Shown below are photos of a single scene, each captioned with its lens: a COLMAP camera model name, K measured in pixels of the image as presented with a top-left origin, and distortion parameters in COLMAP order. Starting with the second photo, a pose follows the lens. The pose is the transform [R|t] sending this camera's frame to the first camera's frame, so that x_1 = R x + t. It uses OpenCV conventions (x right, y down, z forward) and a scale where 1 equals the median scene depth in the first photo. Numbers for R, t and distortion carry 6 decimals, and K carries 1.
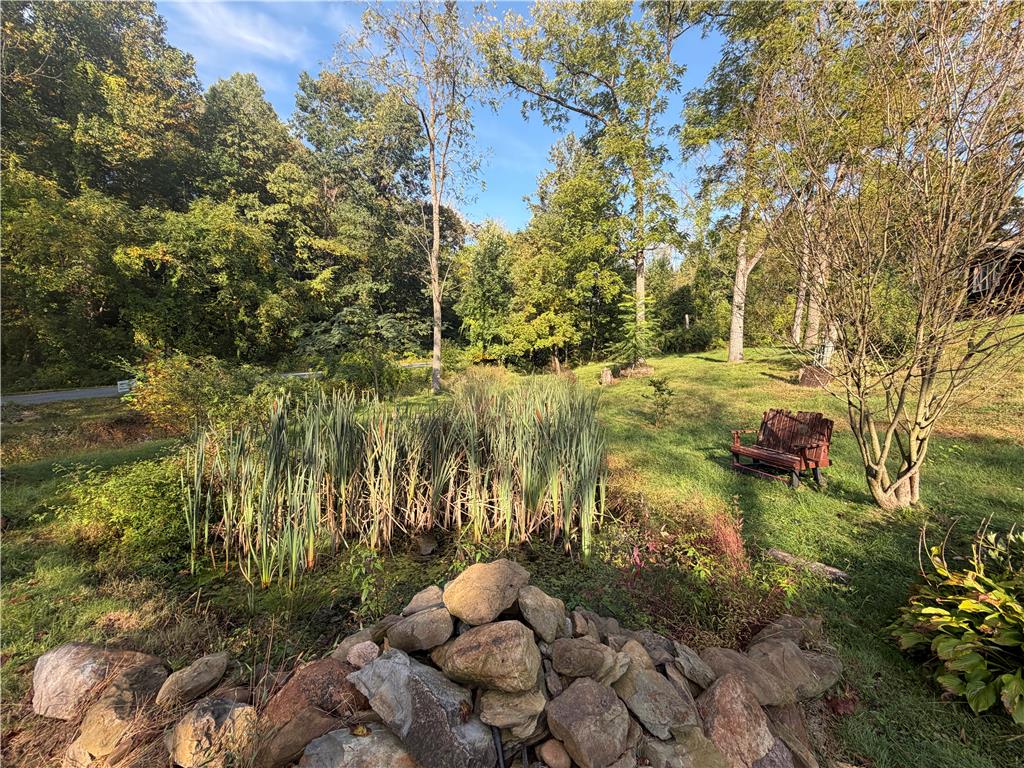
lens RADIAL K [[408.9, 0, 510.1], [0, 408.9, 382.0], [0, 0, 1]] dist [0.001618, -0.000479]
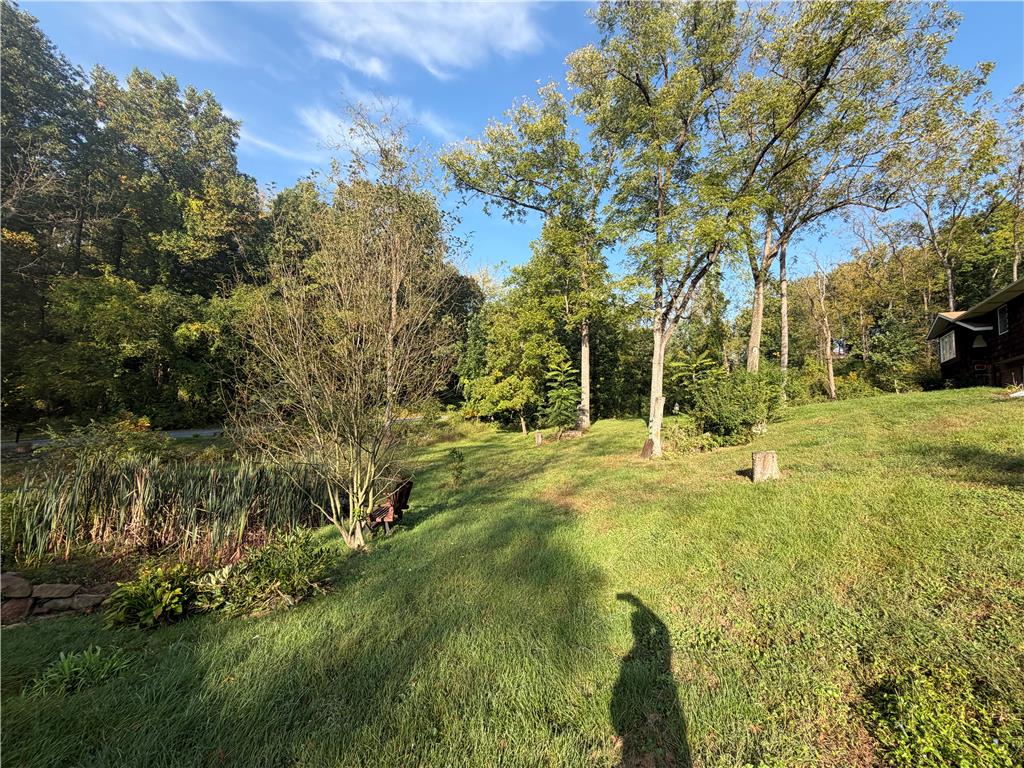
lens RADIAL K [[408.9, 0, 512.9], [0, 408.9, 385.4], [0, 0, 1]] dist [0.001618, -0.000479]
pose [[0.986538, 0.016143, -0.162735, 0.297718], [-0.034638, 0.993164, -0.111467, -0.024406], [0.159823, 0.115603, 0.980353, -0.086568]]
